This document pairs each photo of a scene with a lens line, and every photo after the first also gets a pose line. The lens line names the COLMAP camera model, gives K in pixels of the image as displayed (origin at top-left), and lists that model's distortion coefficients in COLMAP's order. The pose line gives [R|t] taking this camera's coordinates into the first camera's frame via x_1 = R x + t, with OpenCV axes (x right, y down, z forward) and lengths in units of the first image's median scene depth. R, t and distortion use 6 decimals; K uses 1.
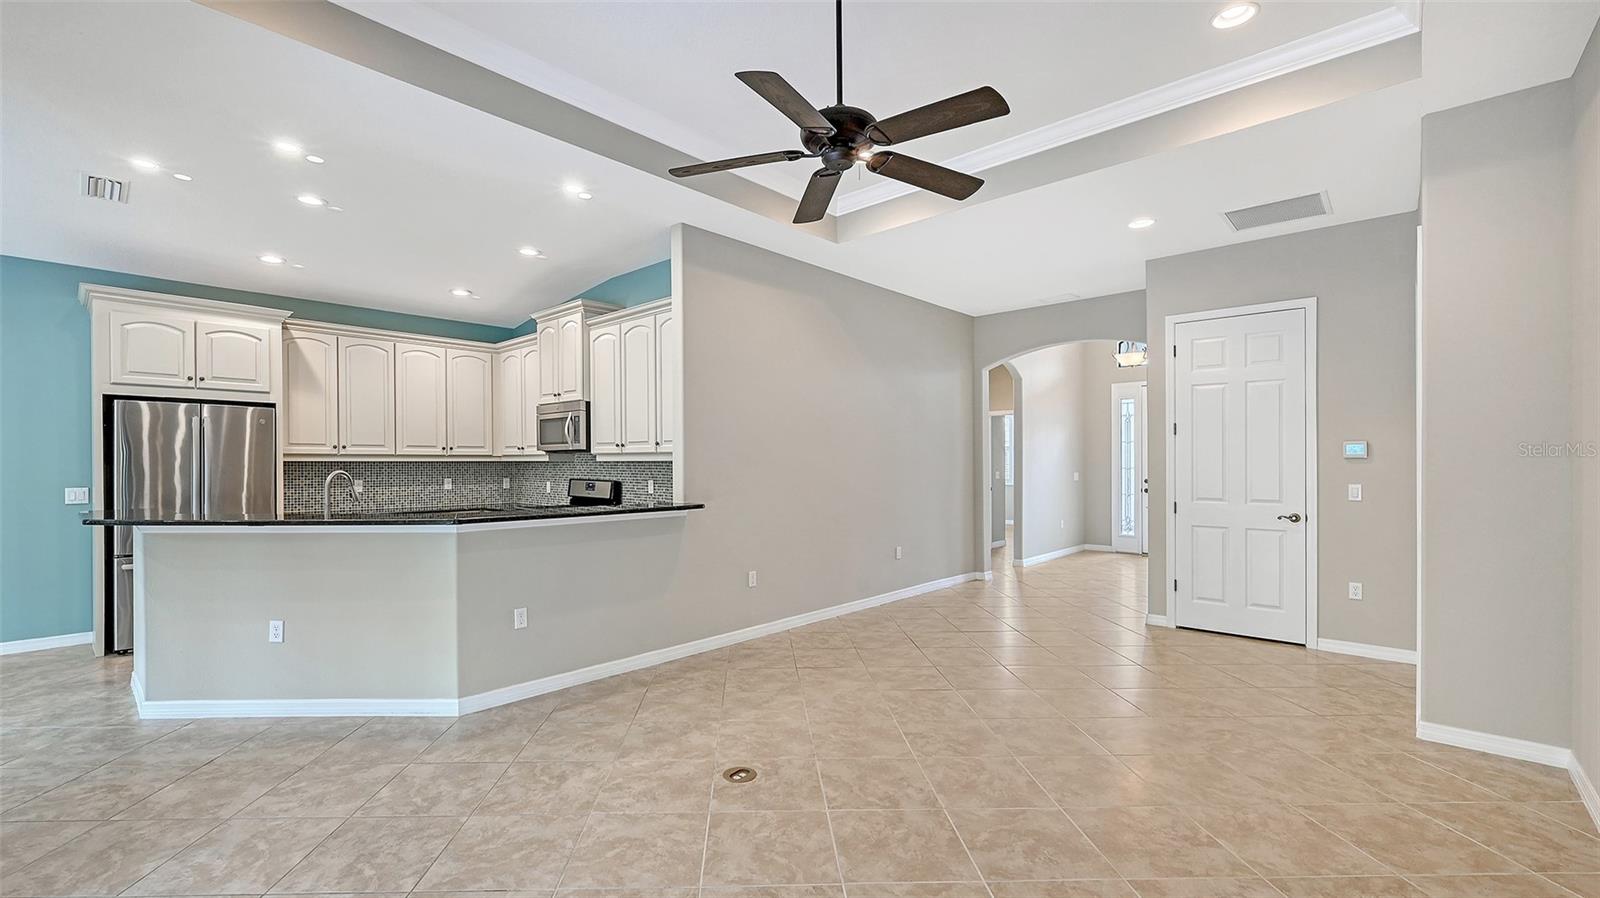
lens RADIAL K [[678.0, 0, 774.0], [0, 678.0, 457.2], [0, 0, 1]] dist [0.001870, 0.000101]
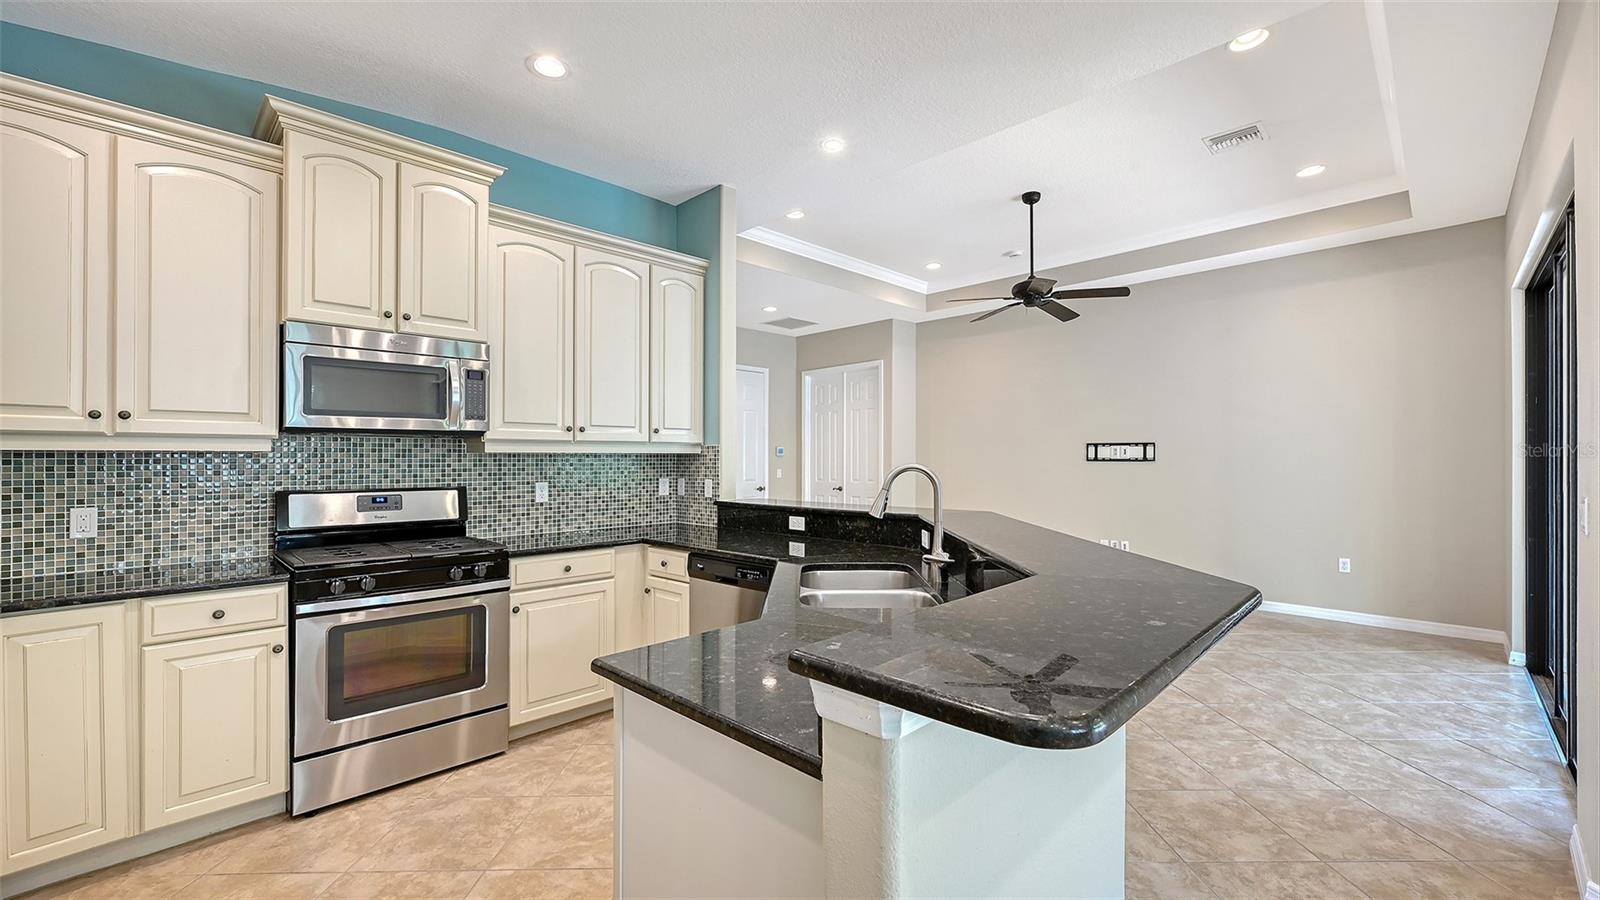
lens RADIAL K [[640.8, 0, 801.8], [0, 640.8, 457.1], [0, 0, 1]] dist [-0.000061, -0.000052]
pose [[0.025443, 0.006724, 0.999654, -0.952689], [-0.002026, 0.999976, -0.006674, 0.014492], [-0.999674, -0.001855, 0.025456, 0.861212]]
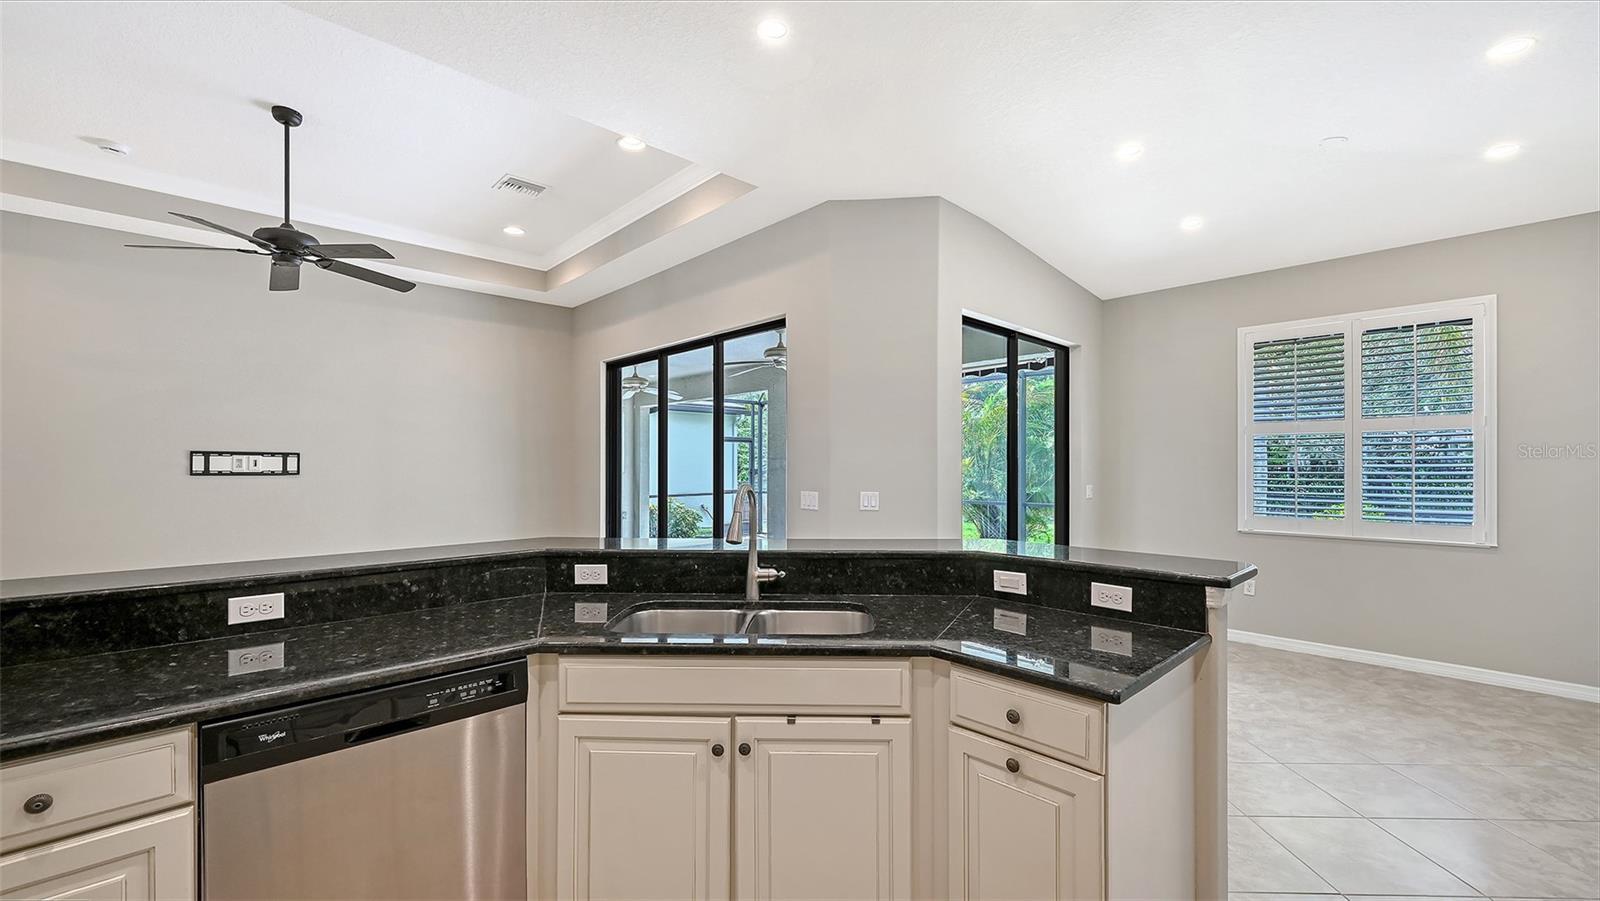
lens RADIAL K [[643.8, 0, 806.4], [0, 643.8, 464.1], [0, 0, 1]] dist [0.002479, 0.000315]
pose [[-0.998518, 0.002903, 0.054346, -0.575599], [0.002455, 0.999963, -0.008300, 0.005712], [-0.054368, -0.008155, -0.998488, 1.227114]]
